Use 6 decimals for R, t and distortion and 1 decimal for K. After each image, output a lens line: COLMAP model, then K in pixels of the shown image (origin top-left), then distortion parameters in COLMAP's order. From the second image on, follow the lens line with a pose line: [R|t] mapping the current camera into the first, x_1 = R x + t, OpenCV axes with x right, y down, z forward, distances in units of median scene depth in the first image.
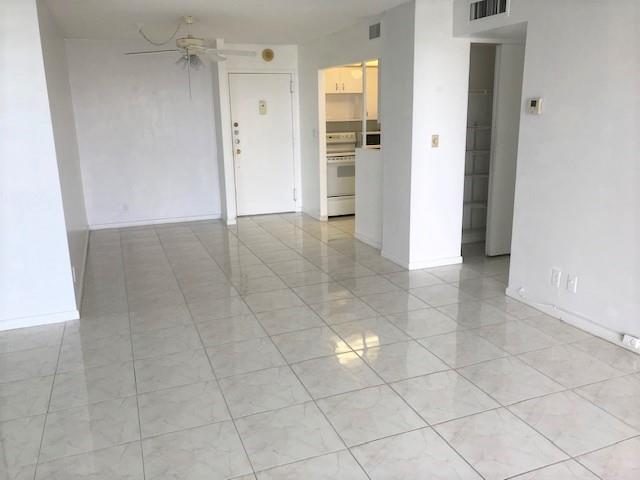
lens RADIAL K [[521.6, 0, 320.0], [0, 521.6, 240.0], [0, 0, 1]] dist [0.008687, 0.012669]
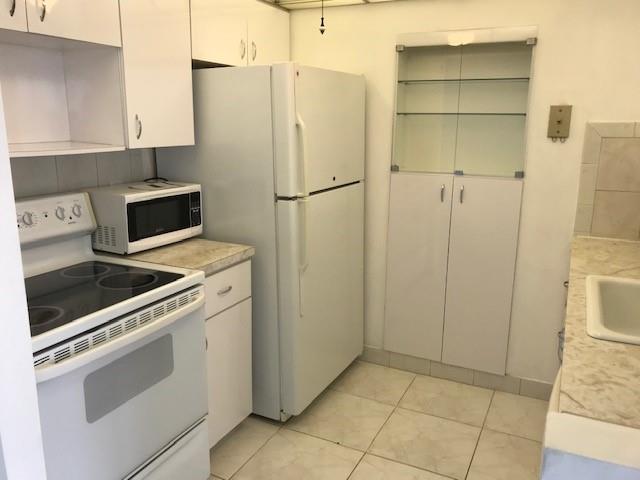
lens RADIAL K [[521.6, 0, 320.0], [0, 521.6, 240.0], [0, 0, 1]] dist [0.008687, 0.012669]
pose [[0.736225, -0.129035, 0.664321, -0.030074], [0.140305, 0.989428, 0.036691, -0.192083], [-0.662033, 0.066195, 0.746546, 0.783680]]
